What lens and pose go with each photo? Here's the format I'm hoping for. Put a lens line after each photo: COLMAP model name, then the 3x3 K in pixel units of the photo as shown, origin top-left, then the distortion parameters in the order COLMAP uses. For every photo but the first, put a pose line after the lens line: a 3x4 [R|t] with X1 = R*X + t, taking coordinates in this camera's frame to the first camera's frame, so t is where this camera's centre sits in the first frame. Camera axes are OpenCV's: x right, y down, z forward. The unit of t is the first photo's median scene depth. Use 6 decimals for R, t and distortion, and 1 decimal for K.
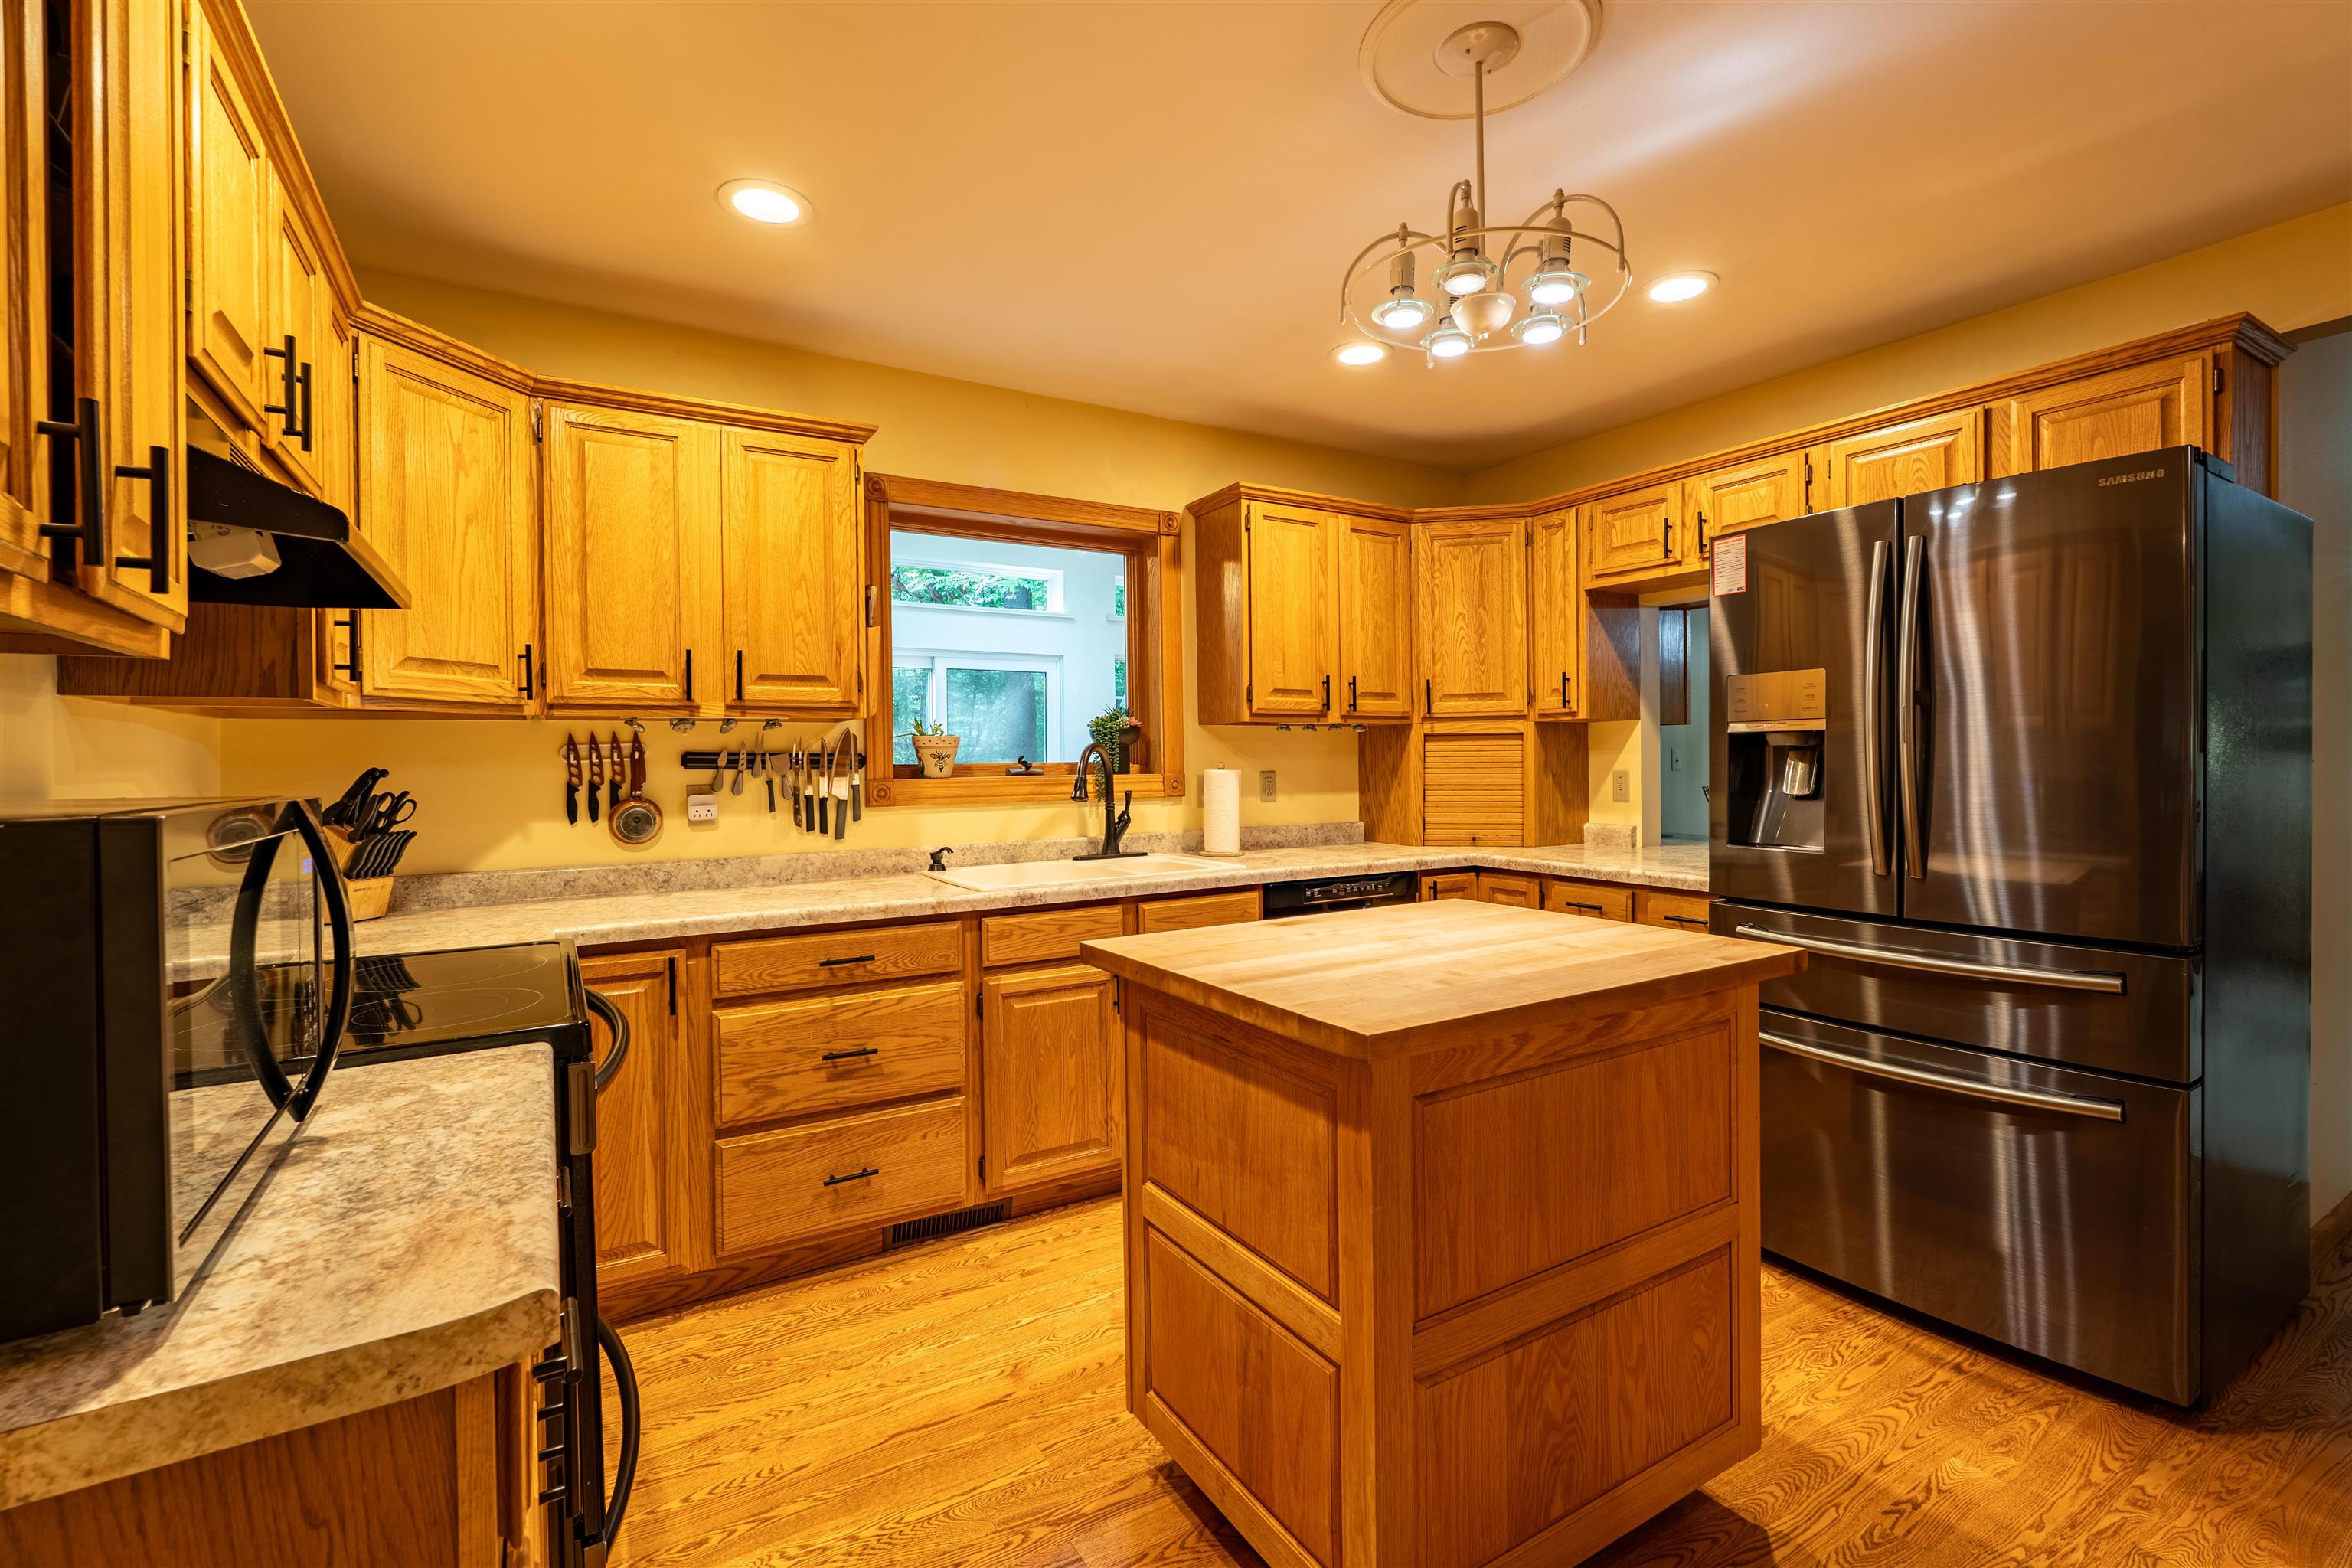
lens RADIAL K [[1031.6, 0, 1175.9], [0, 1031.6, 791.6], [0, 0, 1]] dist [-0.003390, 0.000609]
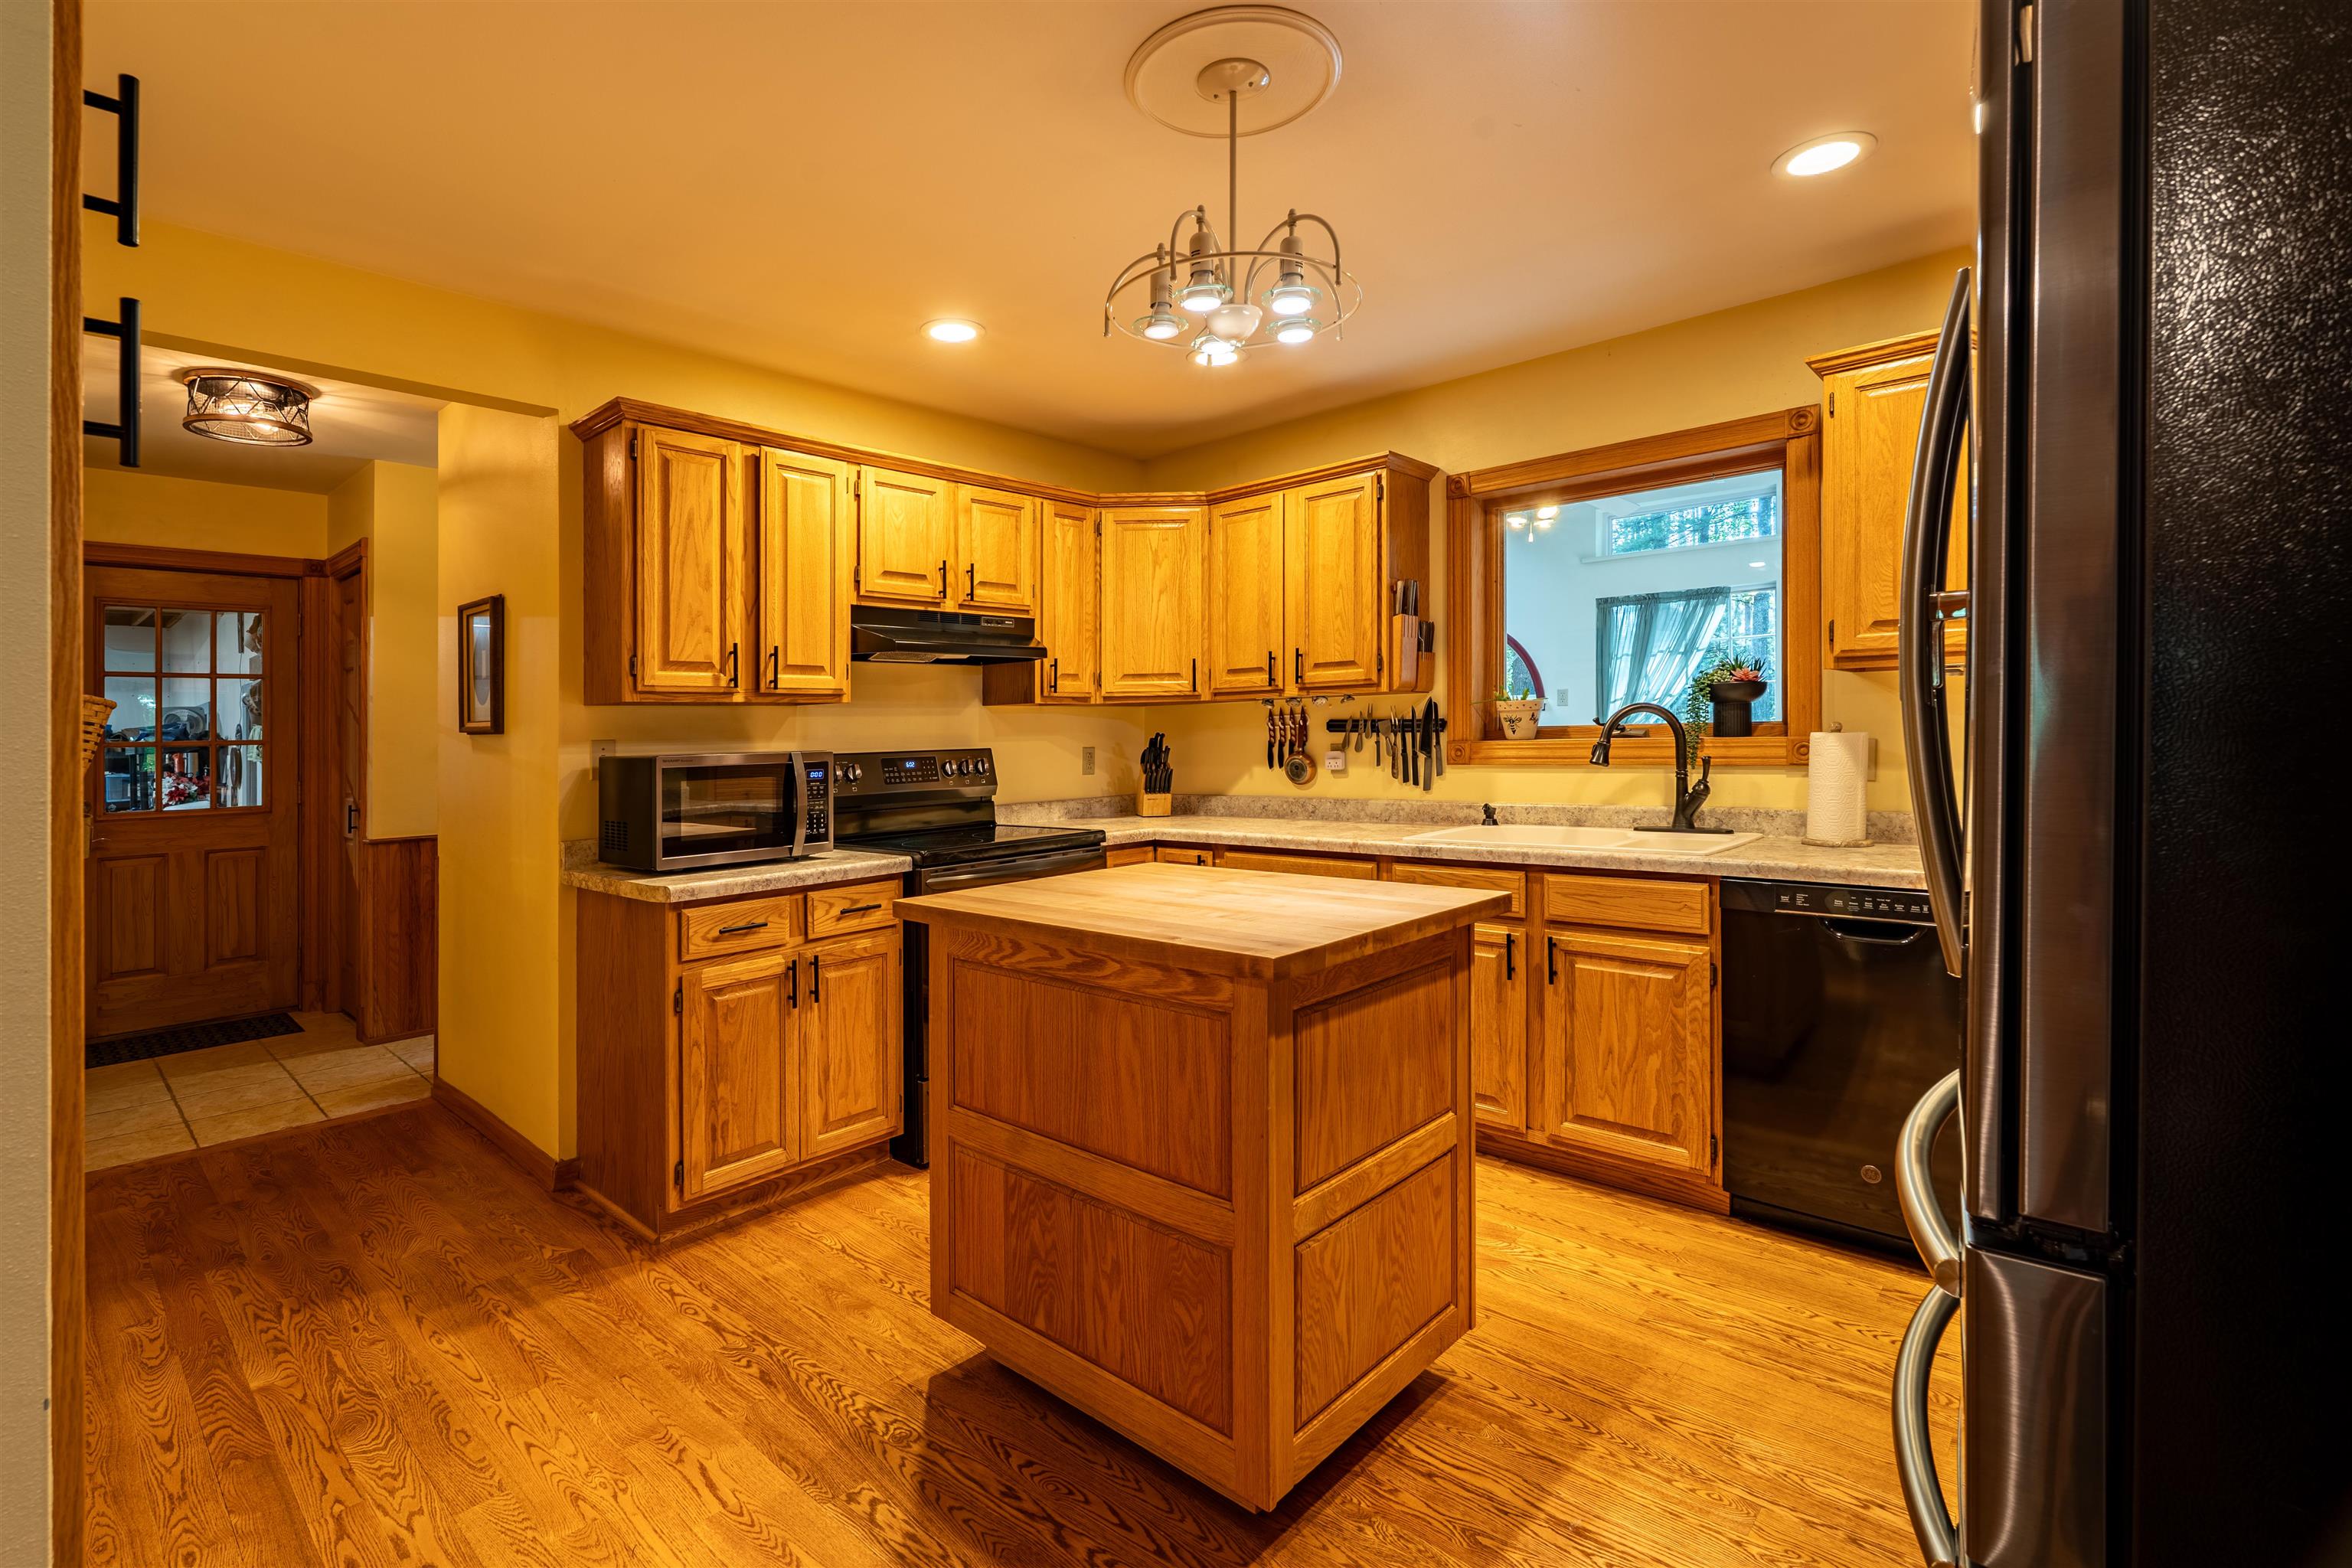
lens RADIAL K [[1082.1, 0, 1173.6], [0, 1082.1, 752.6], [0, 0, 1]] dist [-0.000475, 0.000173]
pose [[0.287045, 0.022035, -0.957664, 0.724774], [-0.011636, 0.999742, 0.019515, -0.017570], [0.957846, 0.005542, 0.287228, 0.329617]]
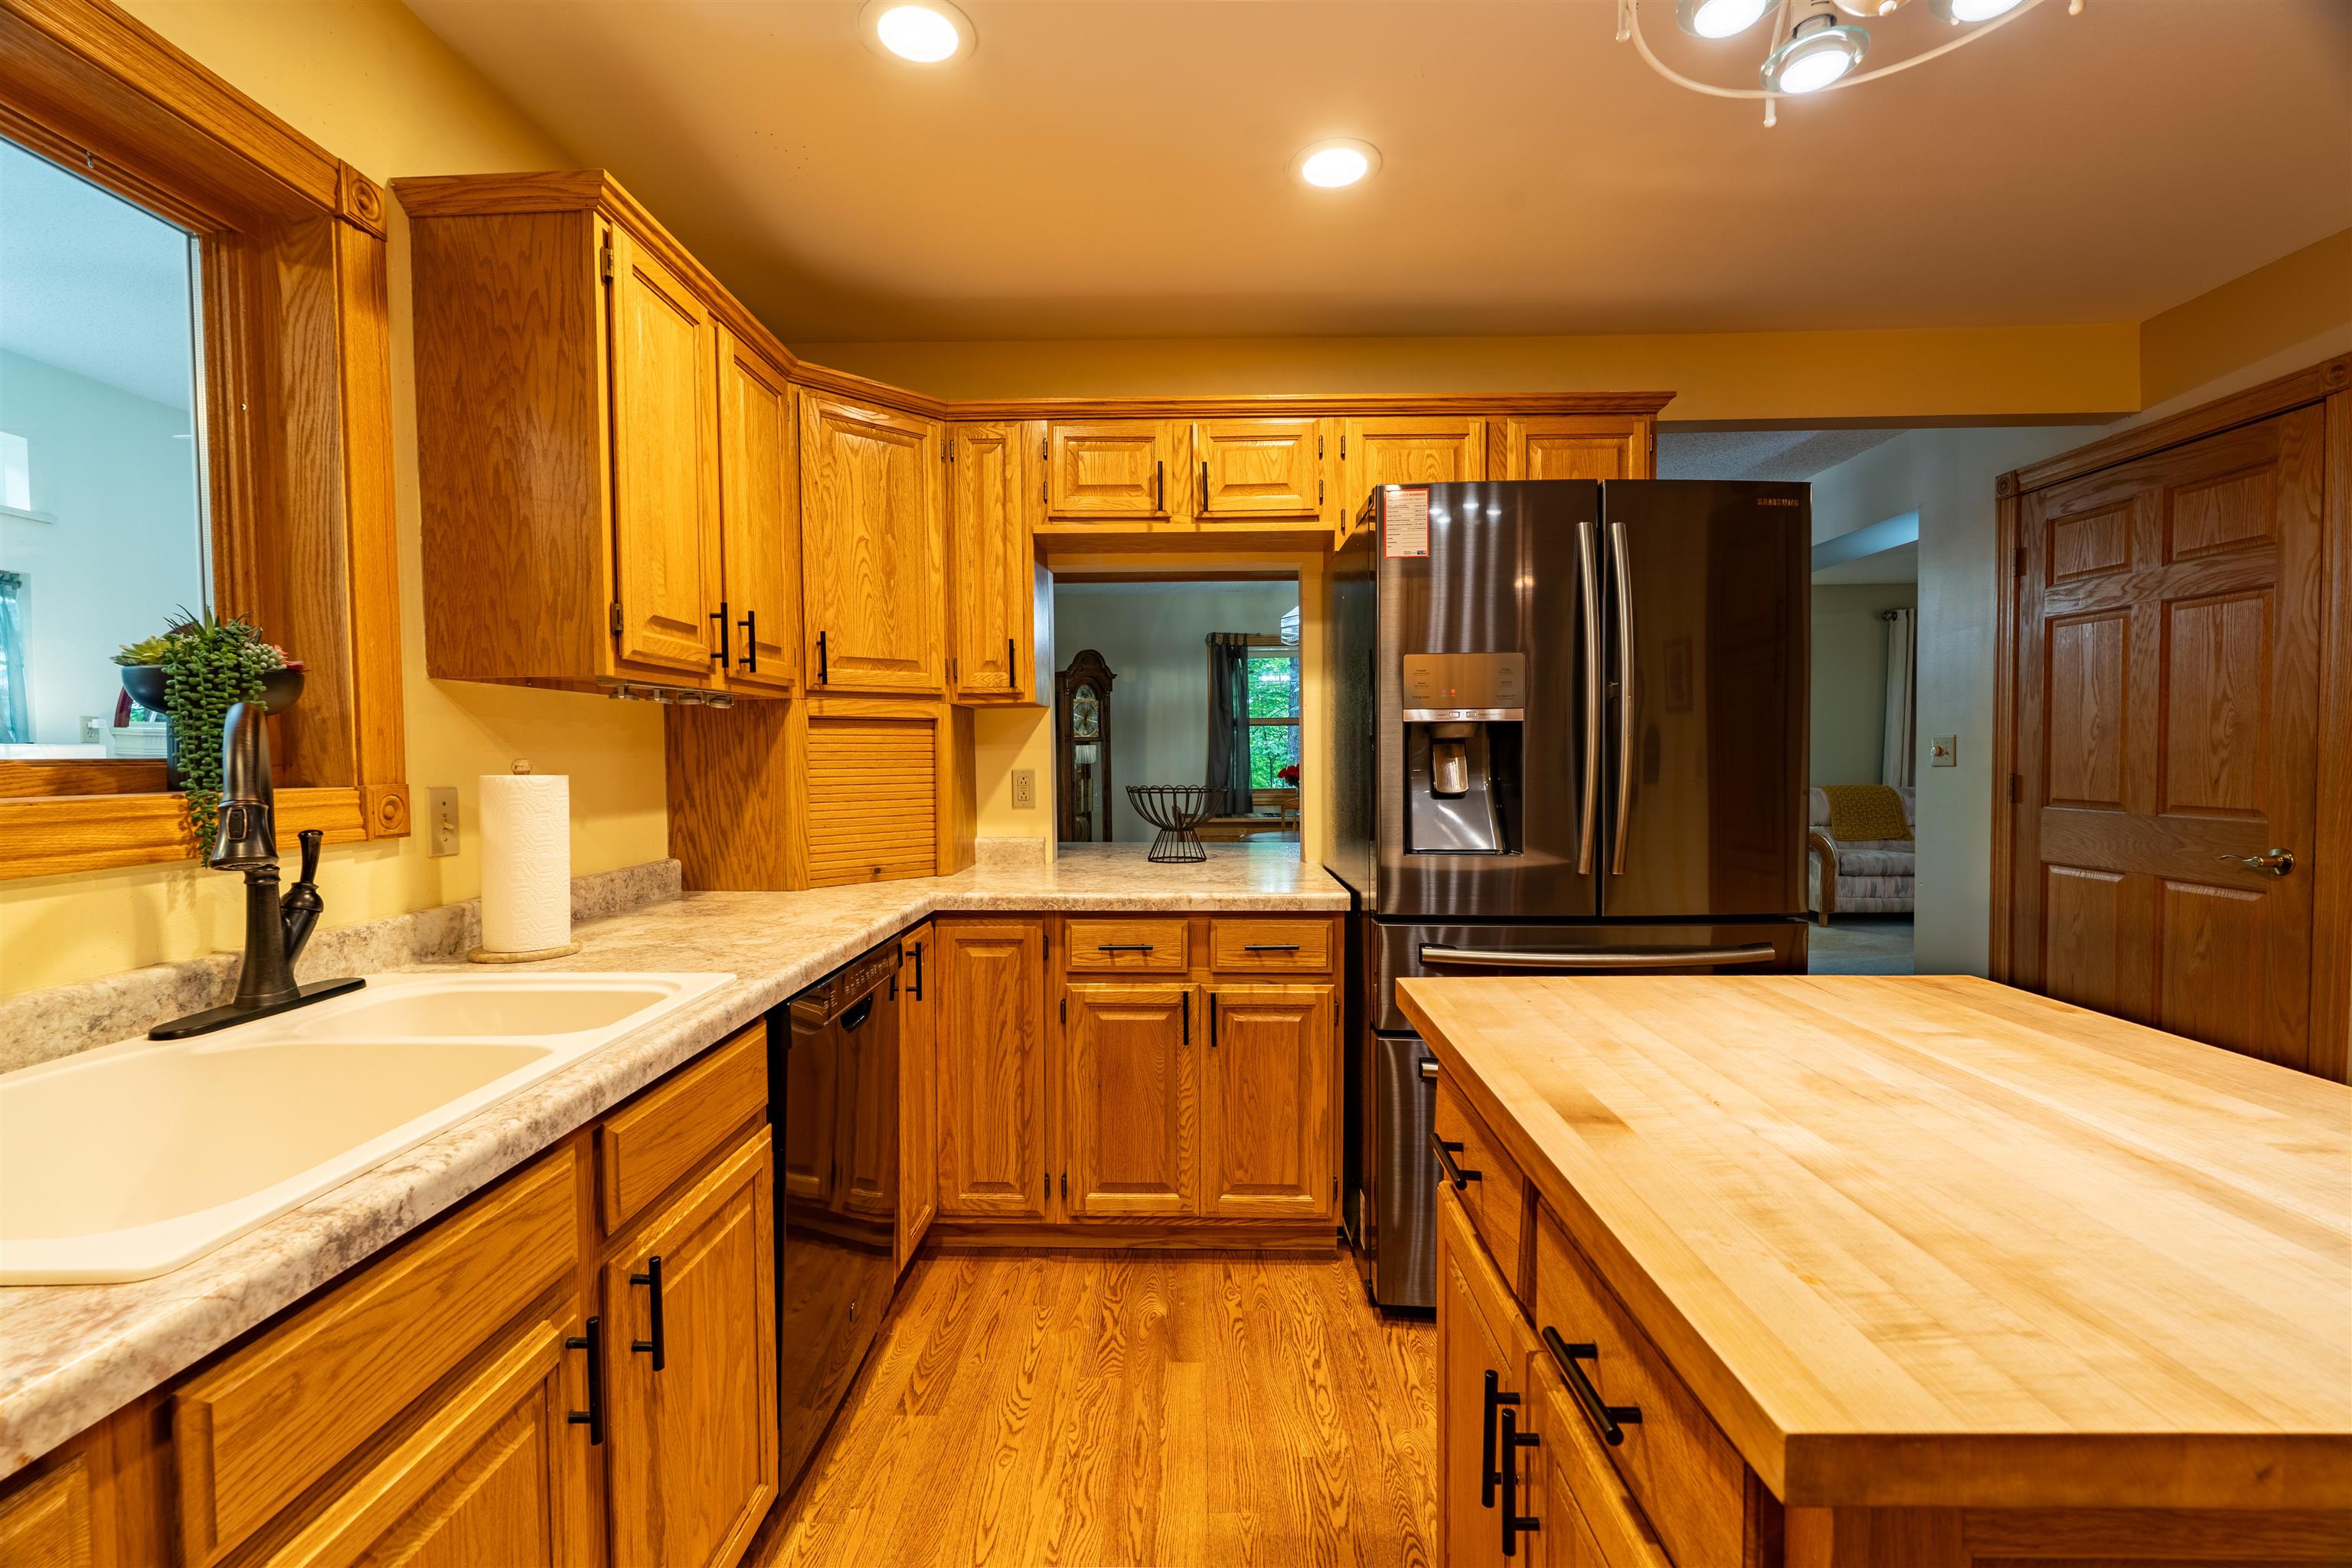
lens RADIAL K [[1031.6, 0, 1175.9], [0, 1031.6, 791.6], [0, 0, 1]] dist [-0.003390, 0.000609]
pose [[0.532842, -0.026894, 0.845787, -0.211904], [0.027837, 0.999511, 0.014245, -0.013060], [-0.845757, 0.015954, 0.533330, 0.533544]]
